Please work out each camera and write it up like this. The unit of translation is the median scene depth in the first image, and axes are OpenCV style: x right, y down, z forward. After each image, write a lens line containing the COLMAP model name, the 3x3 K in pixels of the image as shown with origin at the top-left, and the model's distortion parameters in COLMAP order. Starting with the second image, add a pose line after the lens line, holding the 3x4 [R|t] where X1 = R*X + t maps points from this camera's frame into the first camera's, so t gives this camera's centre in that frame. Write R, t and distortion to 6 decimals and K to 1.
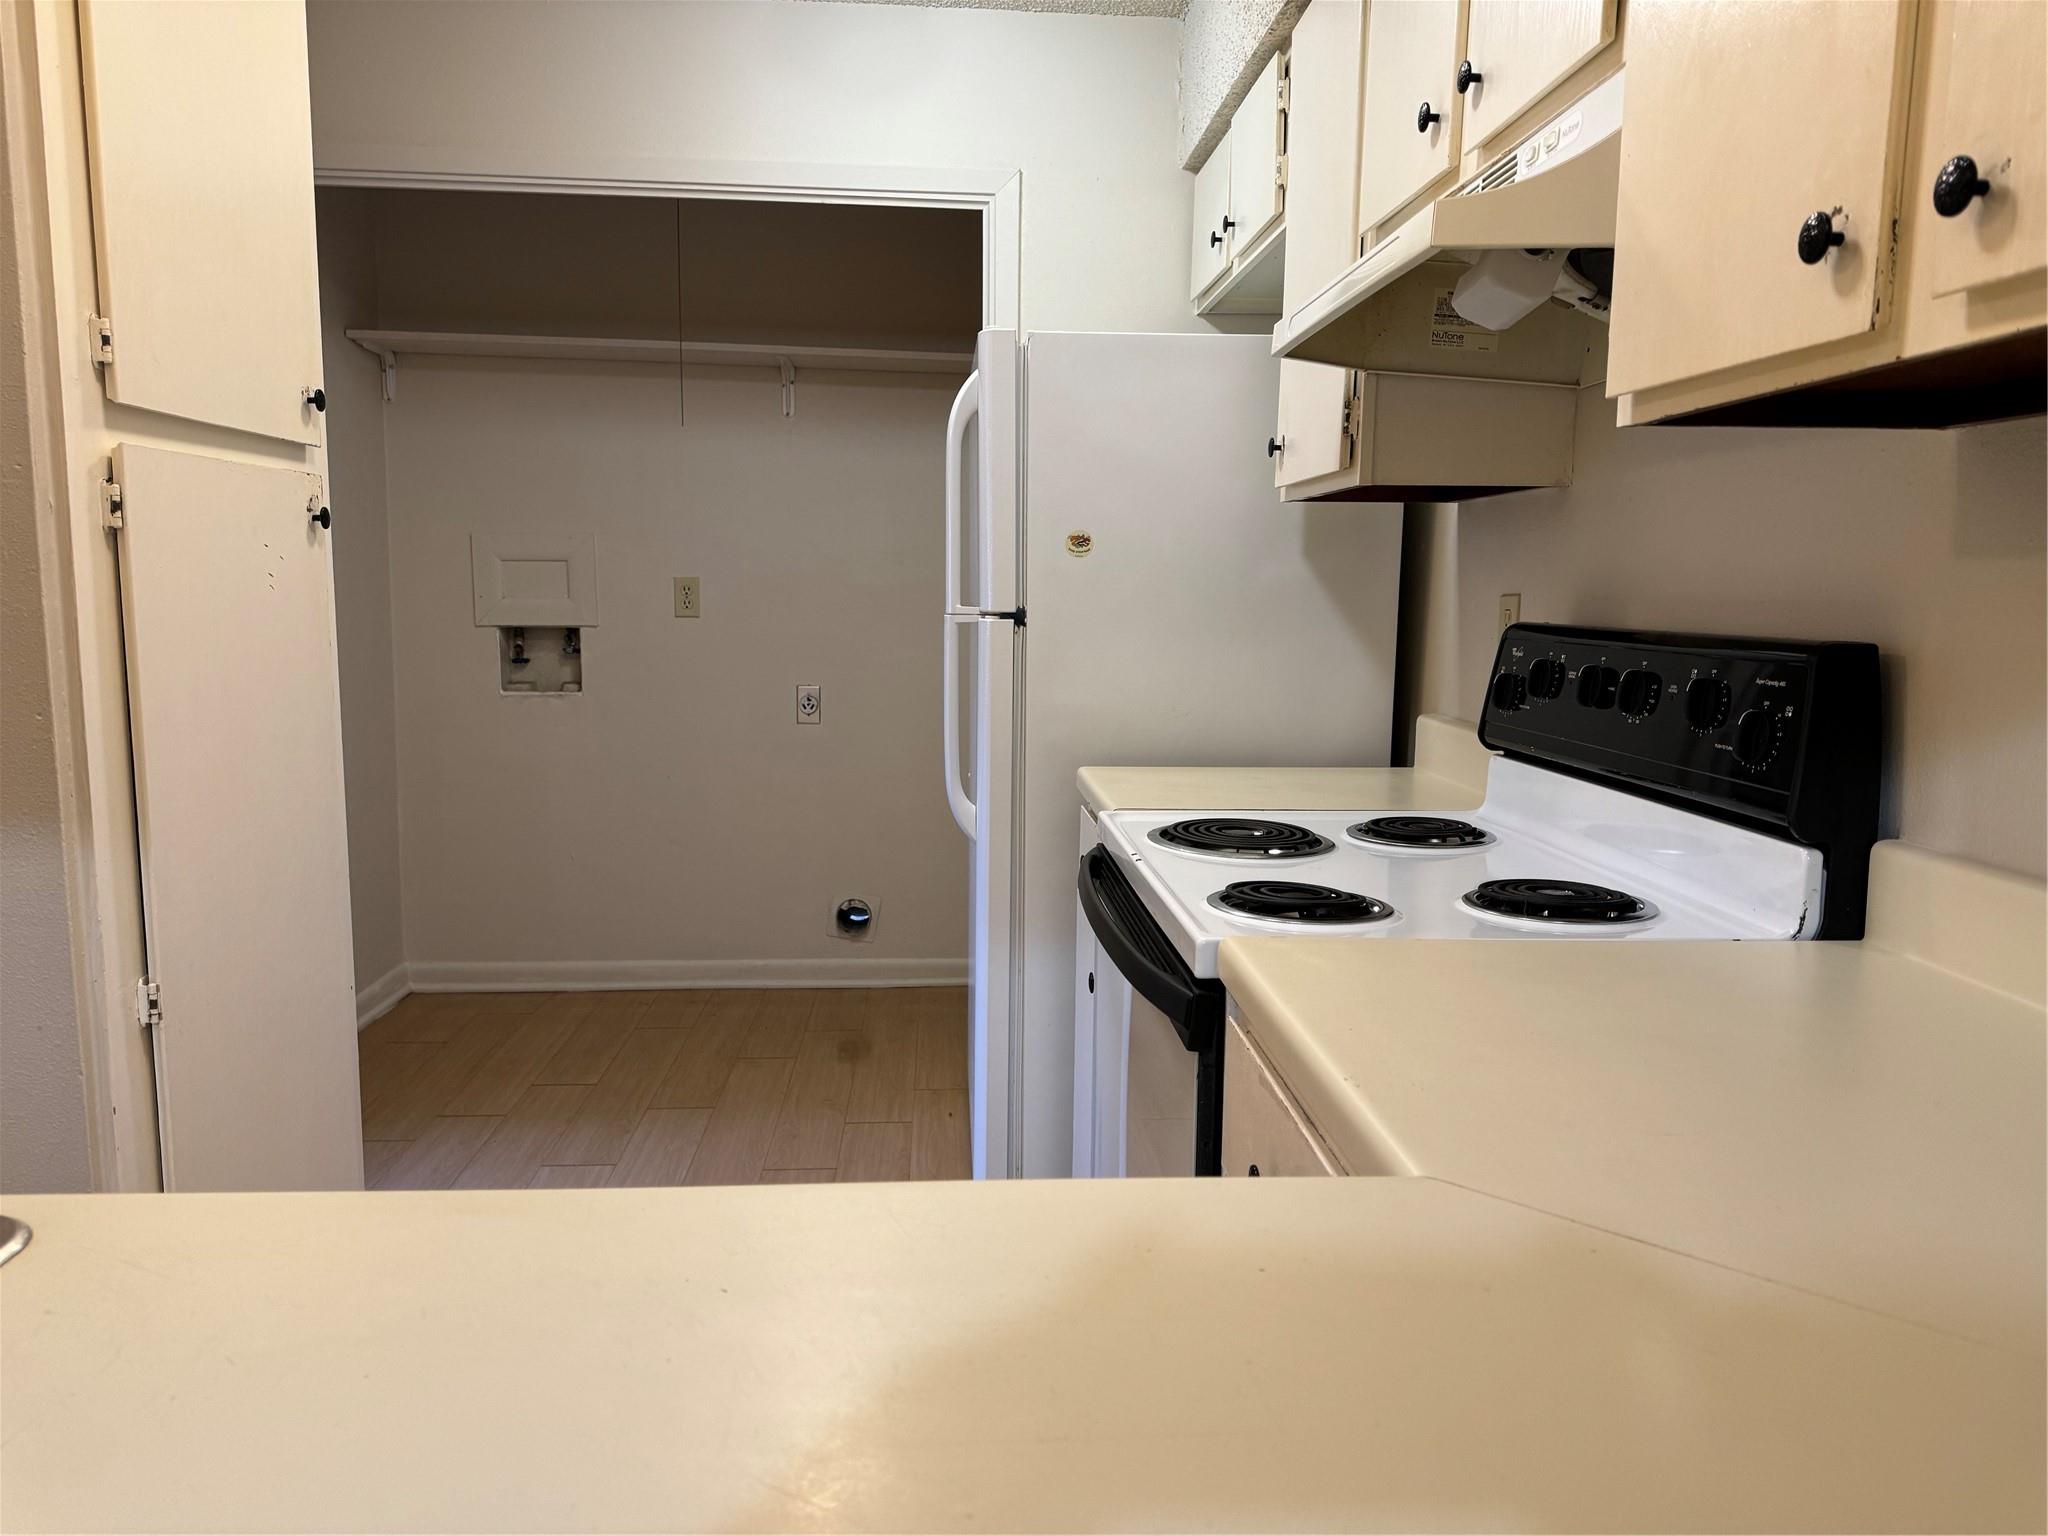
lens RADIAL K [[1441.6, 0, 1033.2], [0, 1441.6, 759.5], [0, 0, 1]] dist [0.047951, -0.065596]
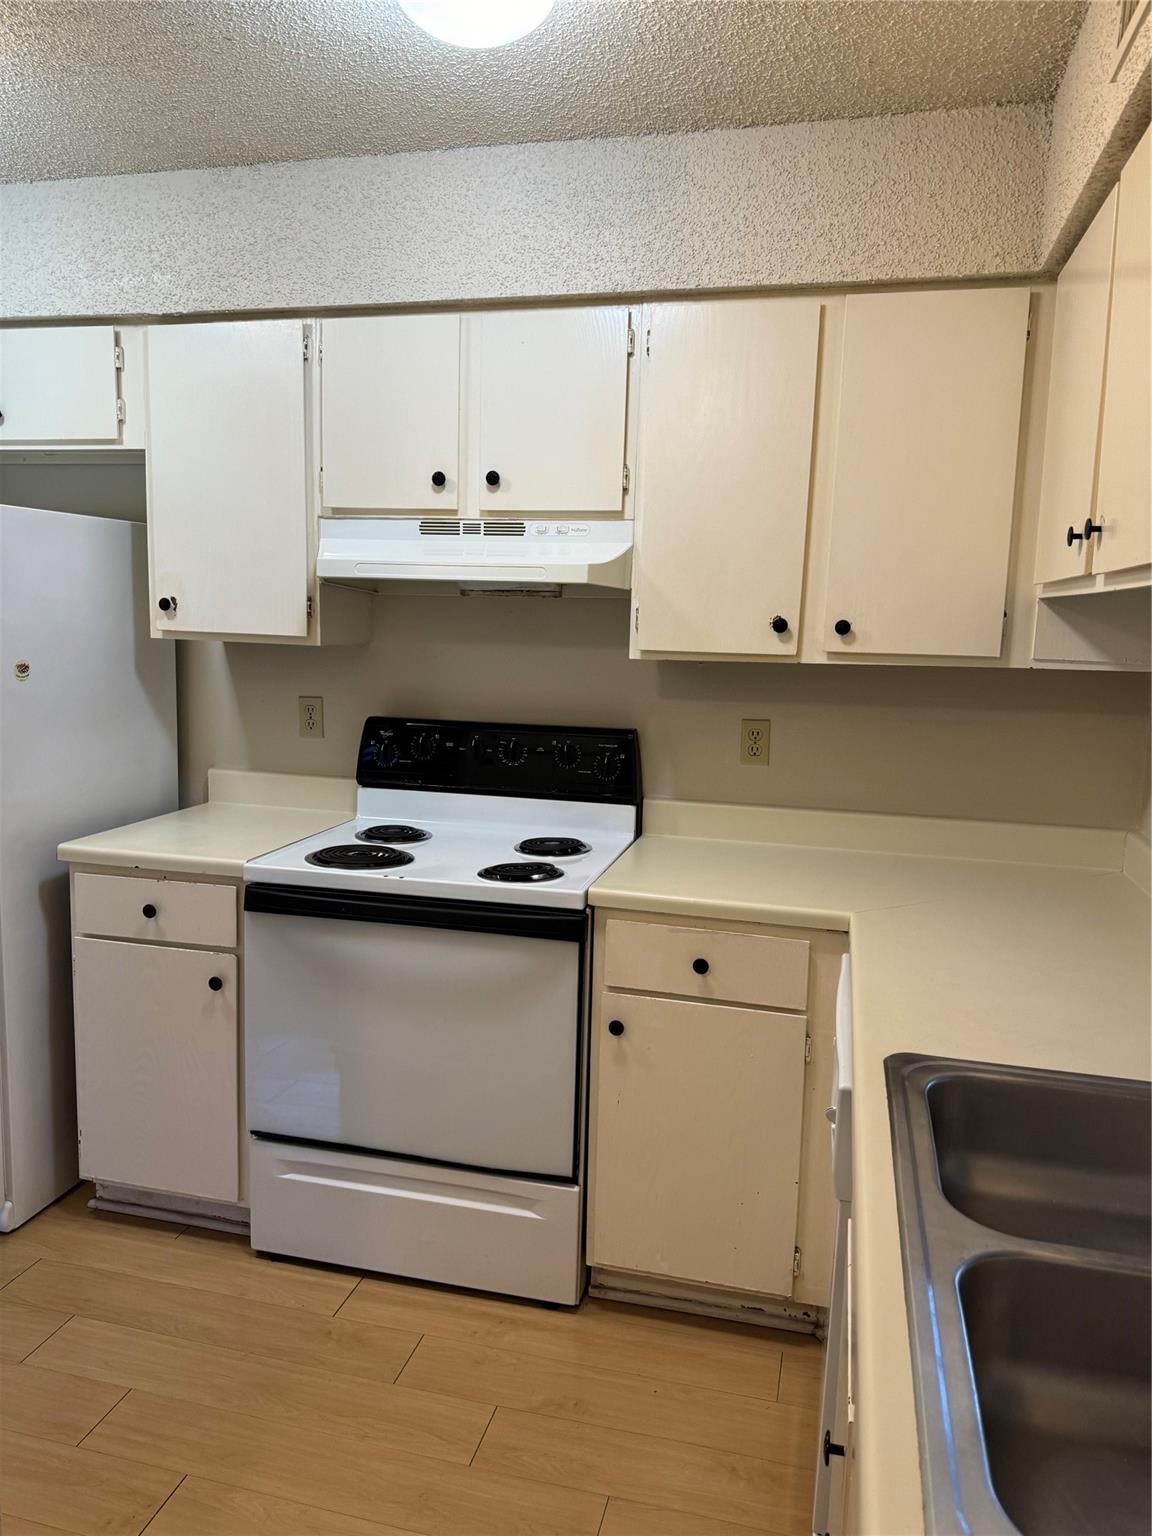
lens RADIAL K [[1081.2, 0, 577.4], [0, 1081.2, 762.6], [0, 0, 1]] dist [0.047951, -0.065596]
pose [[0.314197, -0.125186, 0.941068, -1.258948], [0.091314, 0.990657, 0.101295, -0.210412], [-0.944956, 0.054106, 0.322693, 0.398911]]
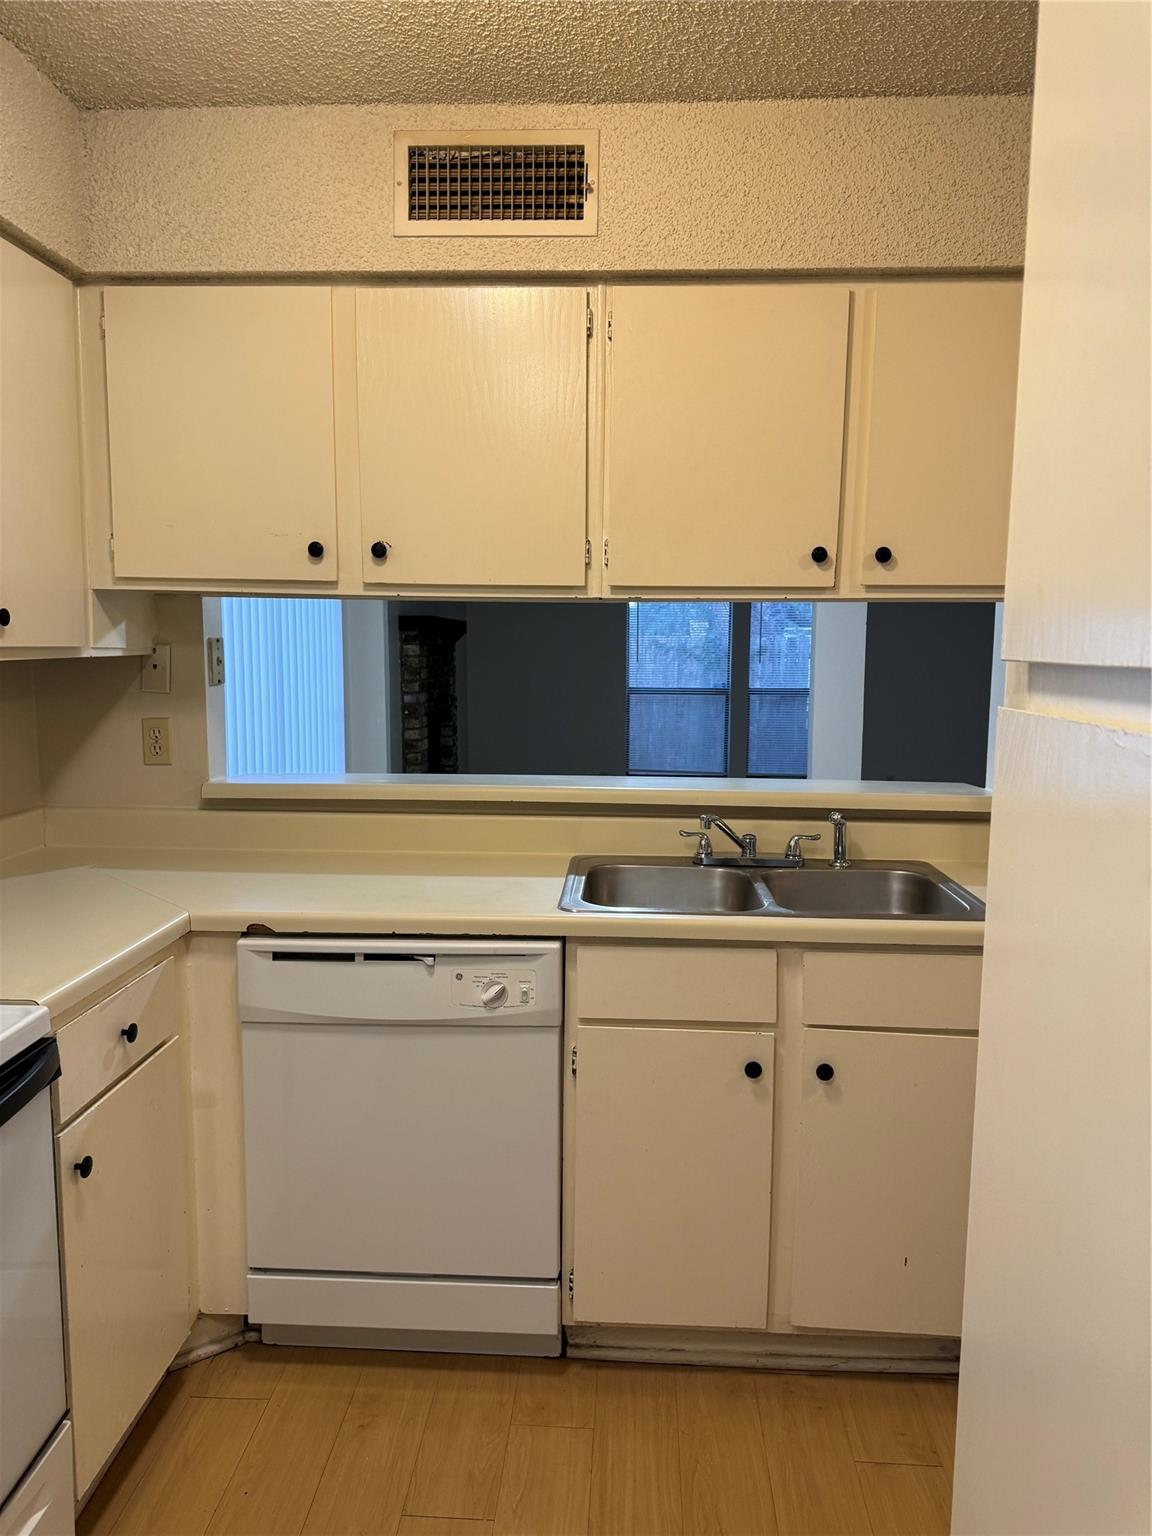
lens RADIAL K [[1081.2, 0, 577.4], [0, 1081.2, 762.6], [0, 0, 1]] dist [0.047951, -0.065596]
pose [[-0.993758, -0.027348, 0.108155, -0.486136], [-0.001488, 0.972650, 0.232272, -0.345357], [-0.111550, 0.230661, -0.966619, 1.753754]]
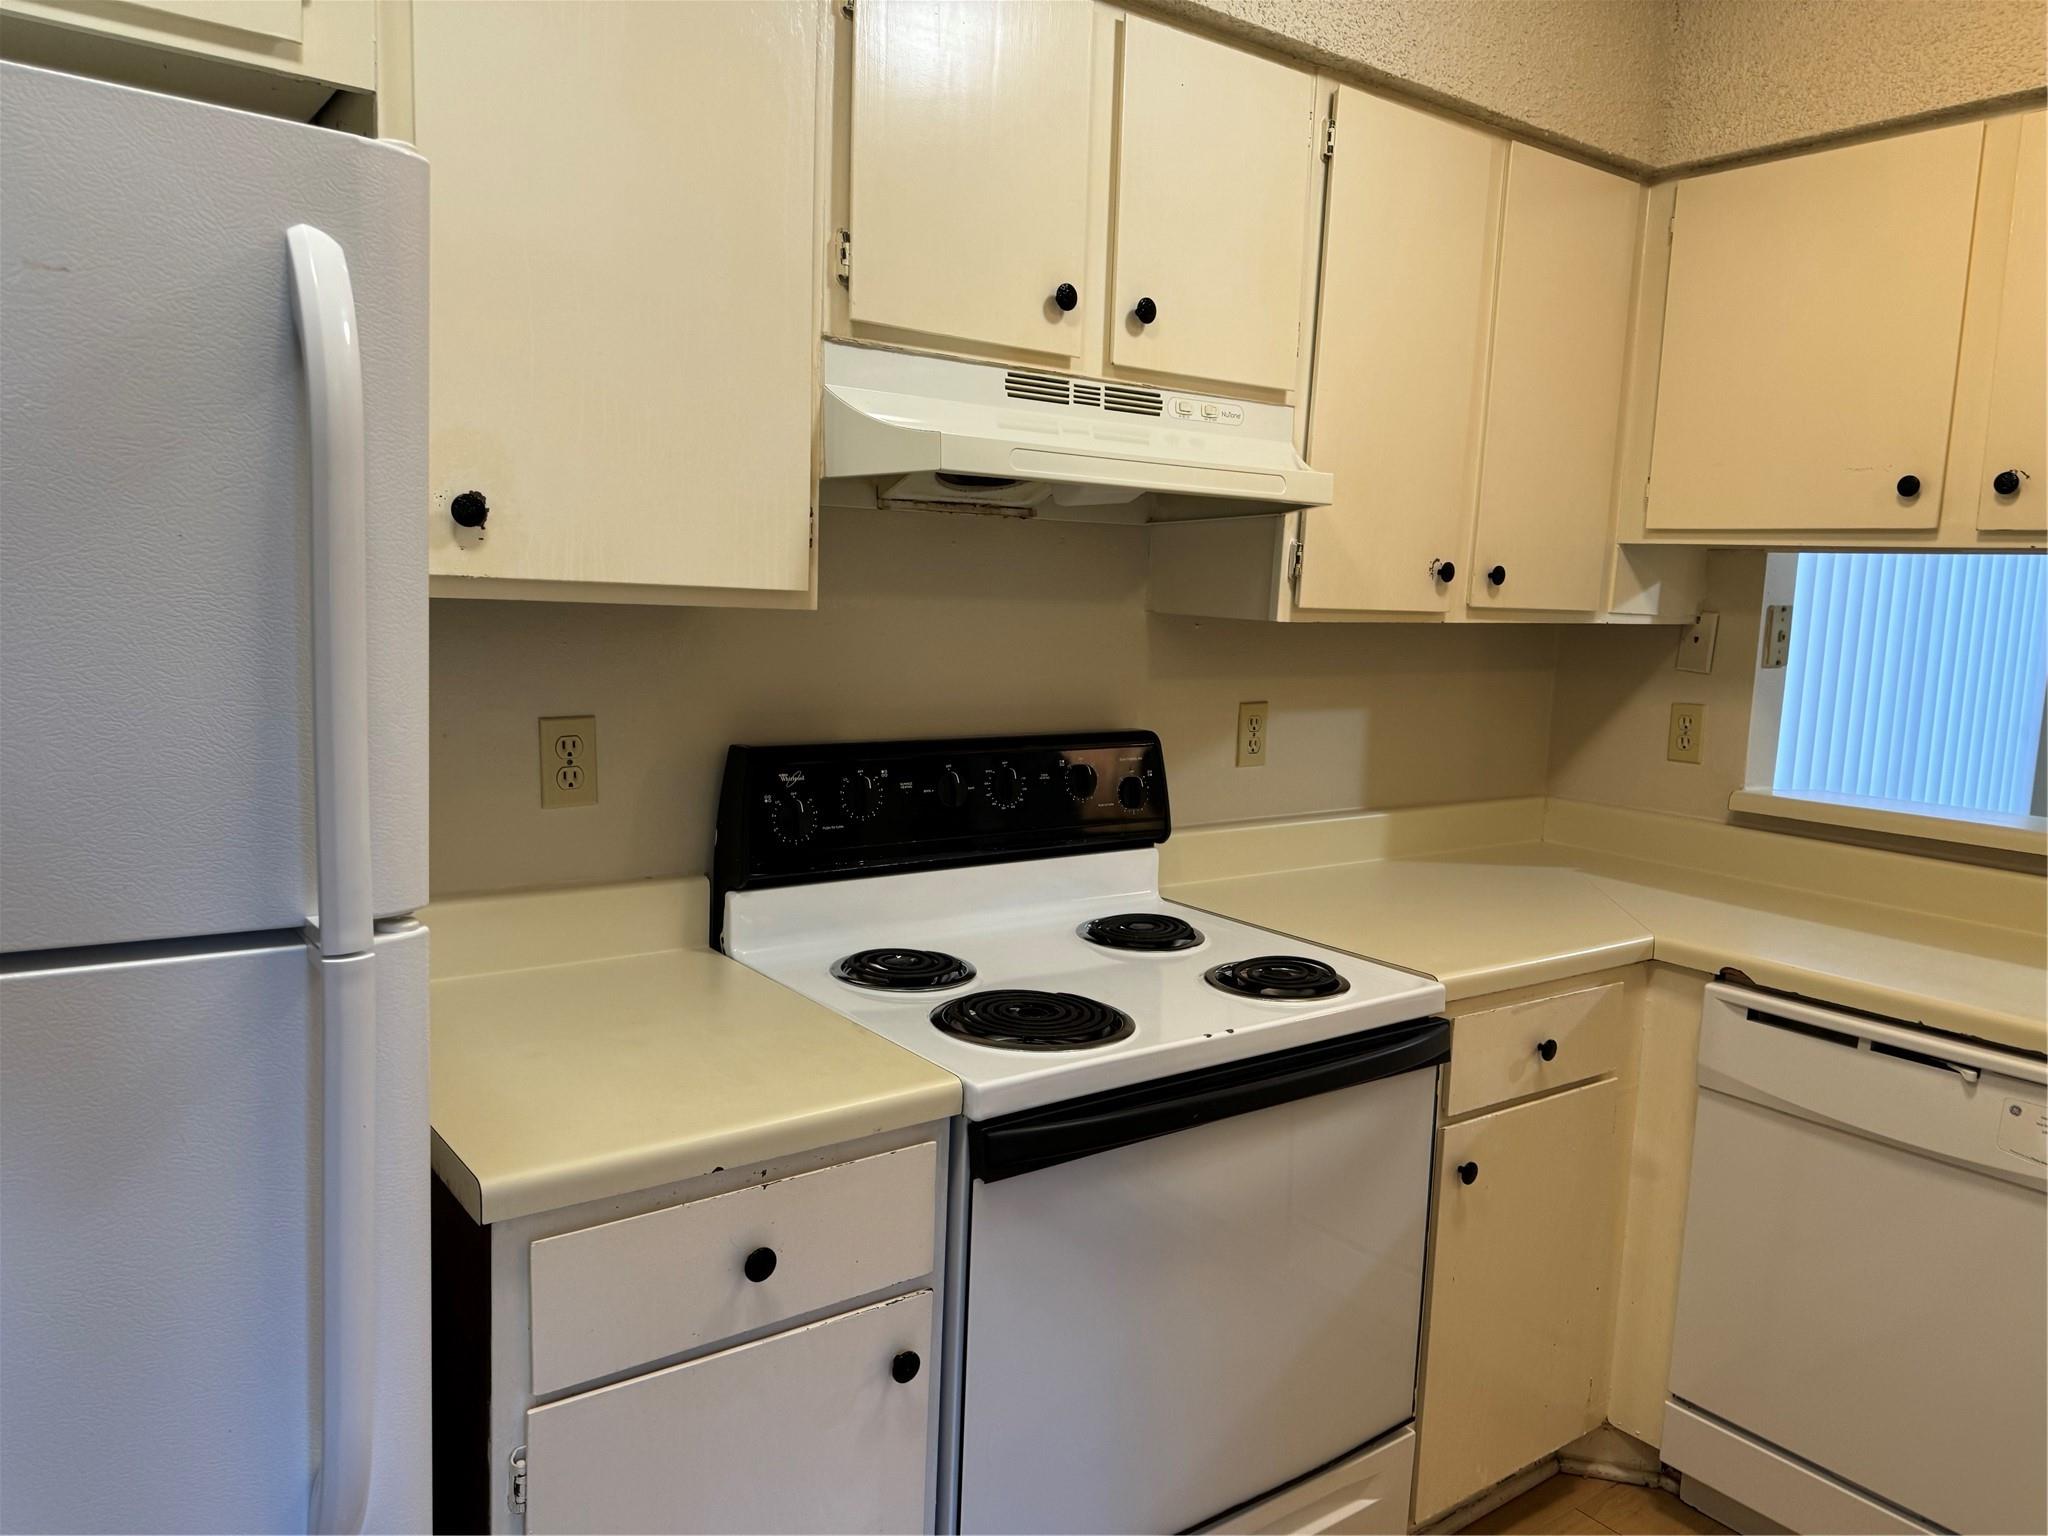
lens RADIAL K [[1441.6, 0, 1033.2], [0, 1441.6, 759.5], [0, 0, 1]] dist [0.047951, -0.065596]
pose [[-0.532444, -0.129806, 0.836453, -0.747890], [0.061895, 0.979556, 0.191413, -0.348096], [-0.844199, 0.153689, -0.513524, 1.810621]]
